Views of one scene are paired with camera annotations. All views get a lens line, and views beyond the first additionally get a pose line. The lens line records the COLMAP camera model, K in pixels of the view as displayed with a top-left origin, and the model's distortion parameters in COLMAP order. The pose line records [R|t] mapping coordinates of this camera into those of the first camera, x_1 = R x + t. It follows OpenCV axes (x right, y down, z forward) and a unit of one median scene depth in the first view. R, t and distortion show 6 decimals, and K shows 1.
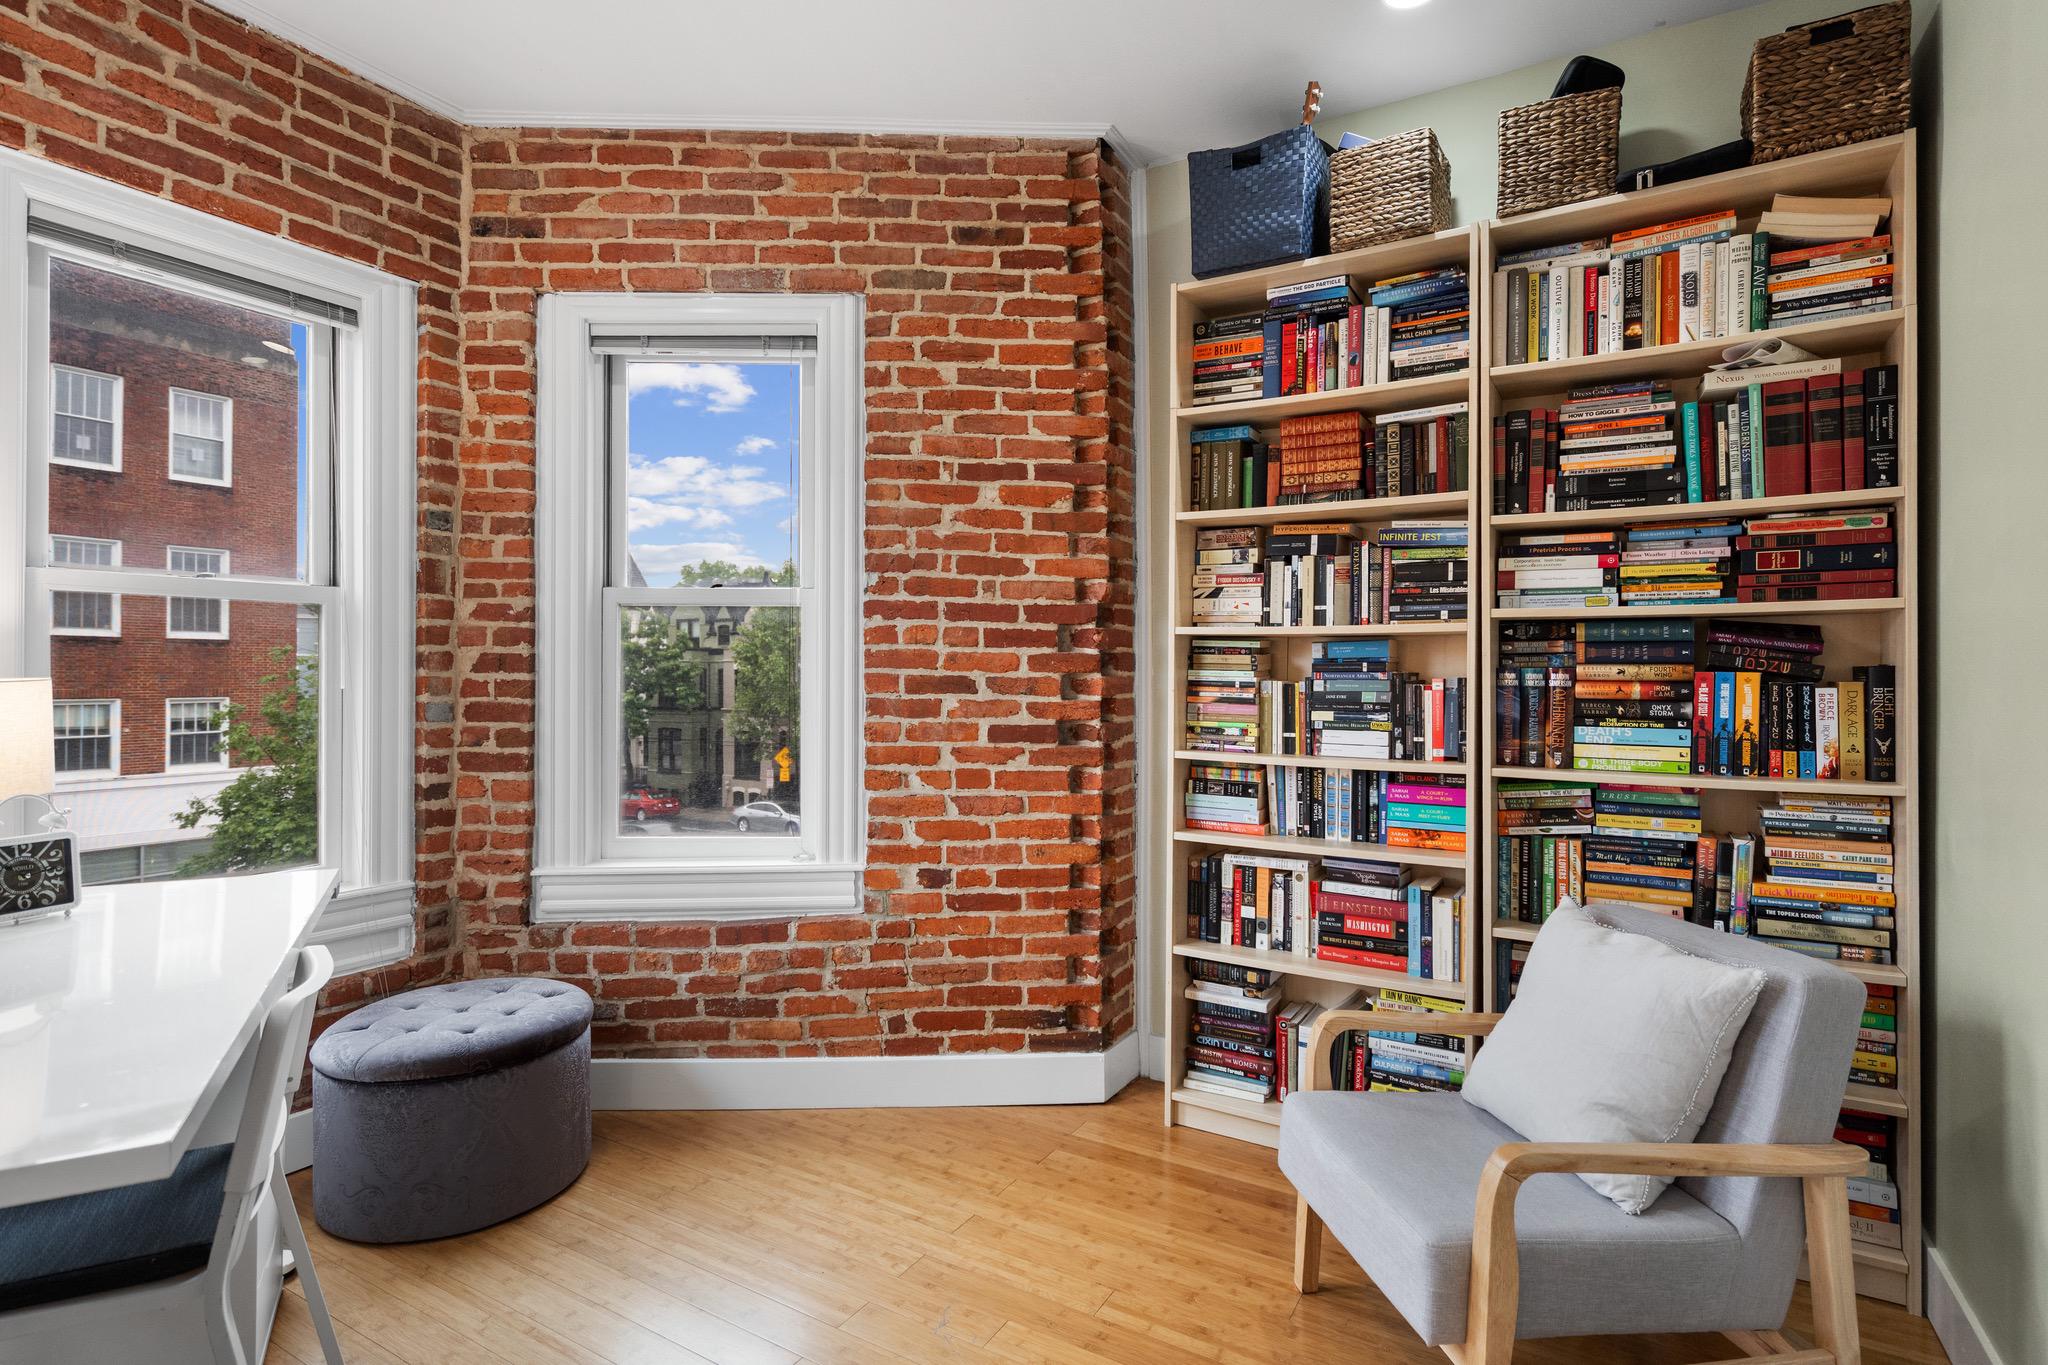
lens RADIAL K [[1006.6, 0, 1026.4], [0, 1006.6, 672.3], [0, 0, 1]] dist [-0.000325, 0.002535]
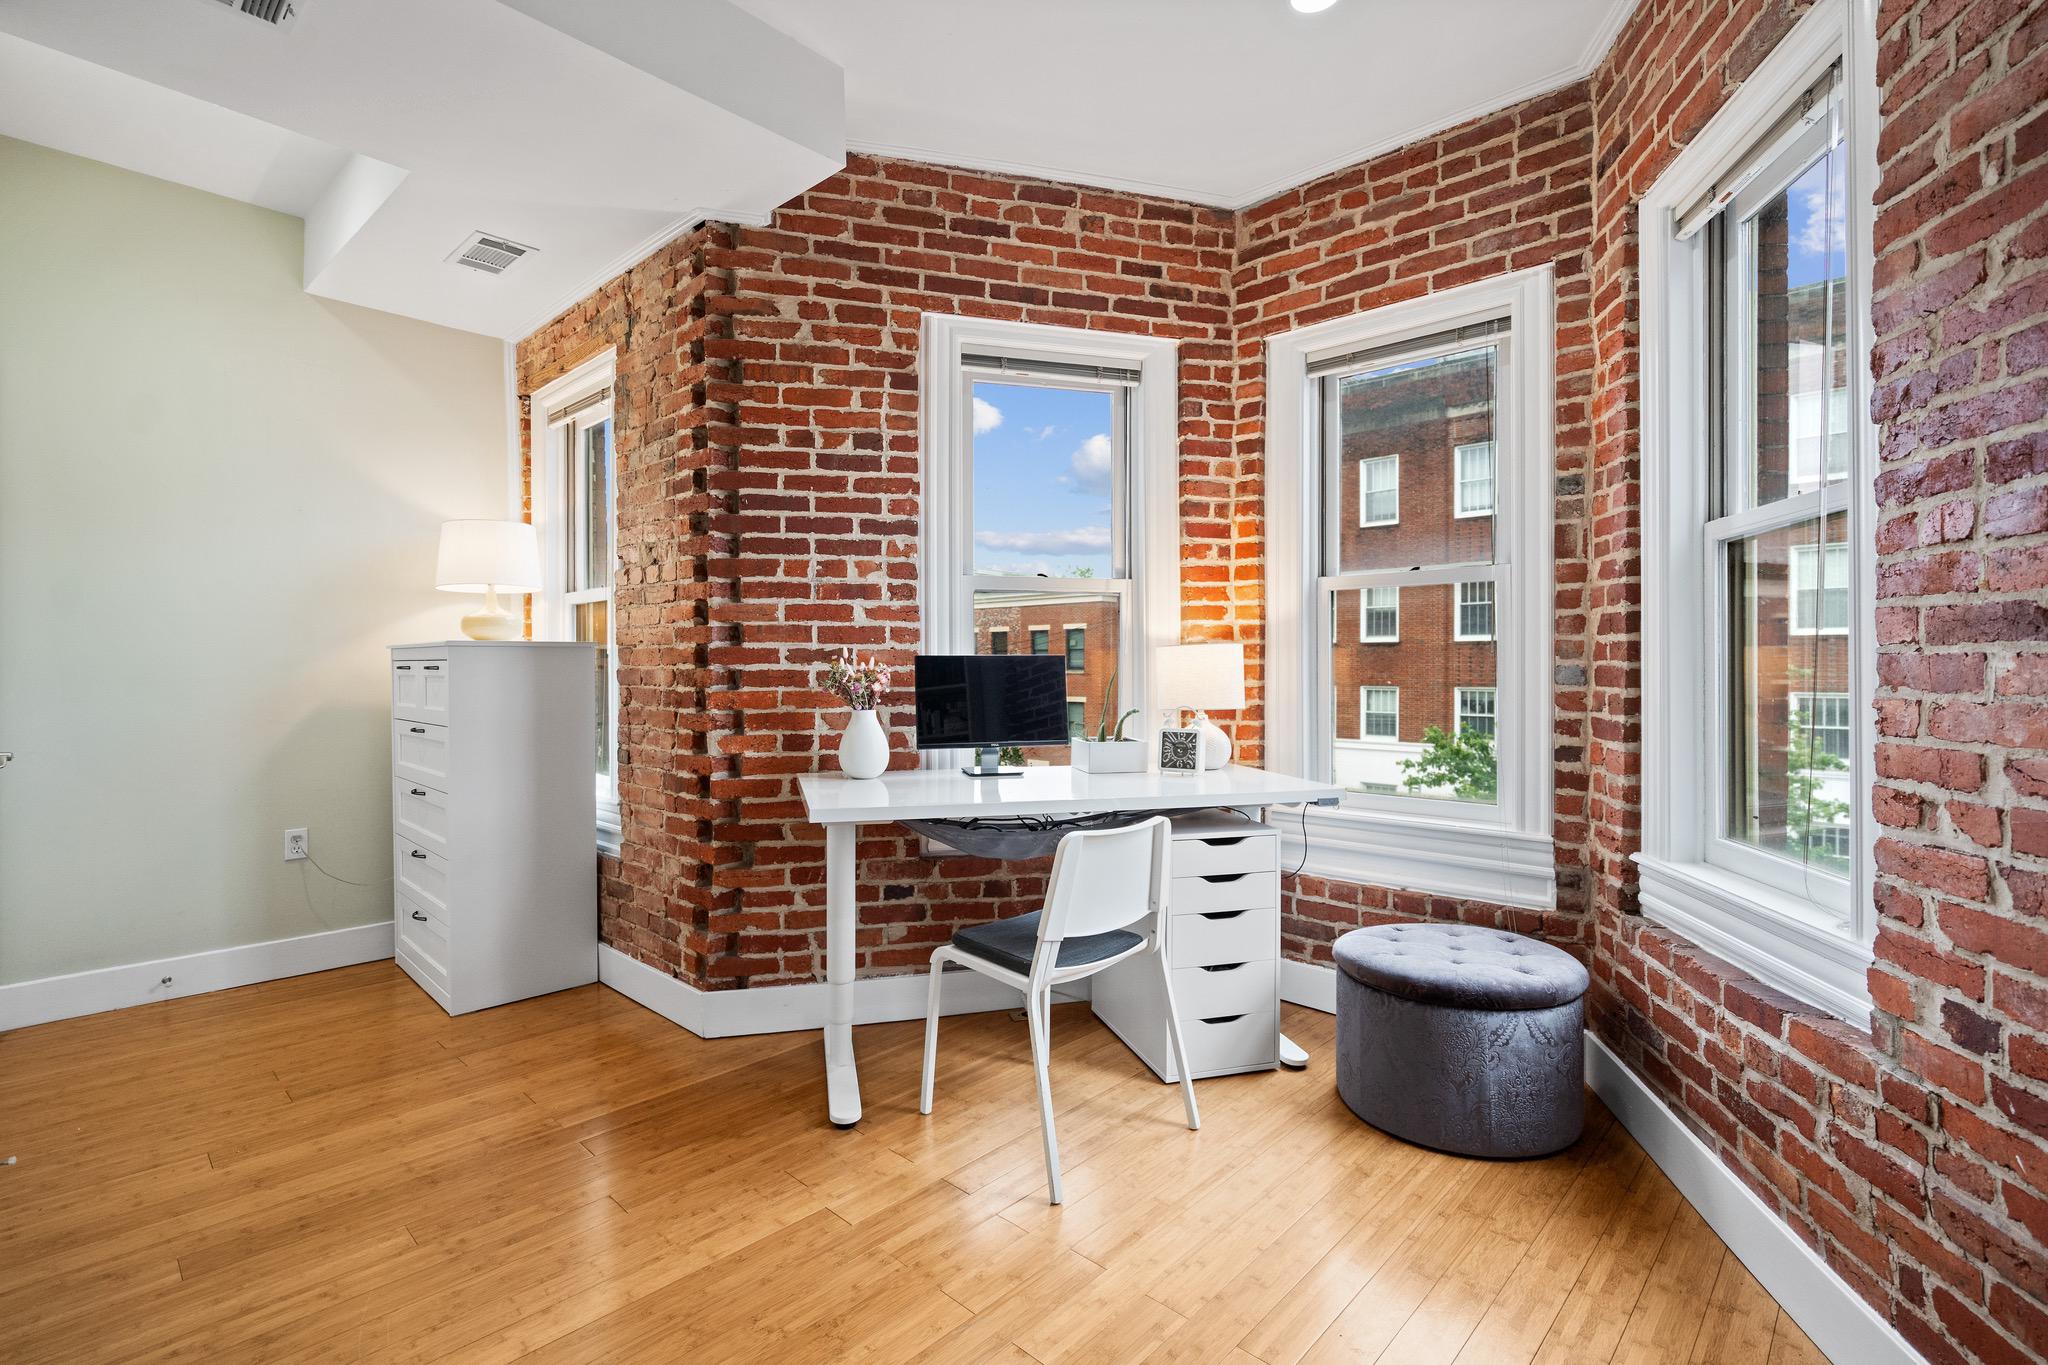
lens RADIAL K [[946.9, 0, 1033.3], [0, 946.9, 667.1], [0, 0, 1]] dist [-0.003460, 0.000977]
pose [[-0.224090, -0.005371, -0.974554, 0.451169], [-0.001155, 0.999986, -0.005246, 0.036345], [0.974568, -0.000050, -0.224093, 0.676819]]
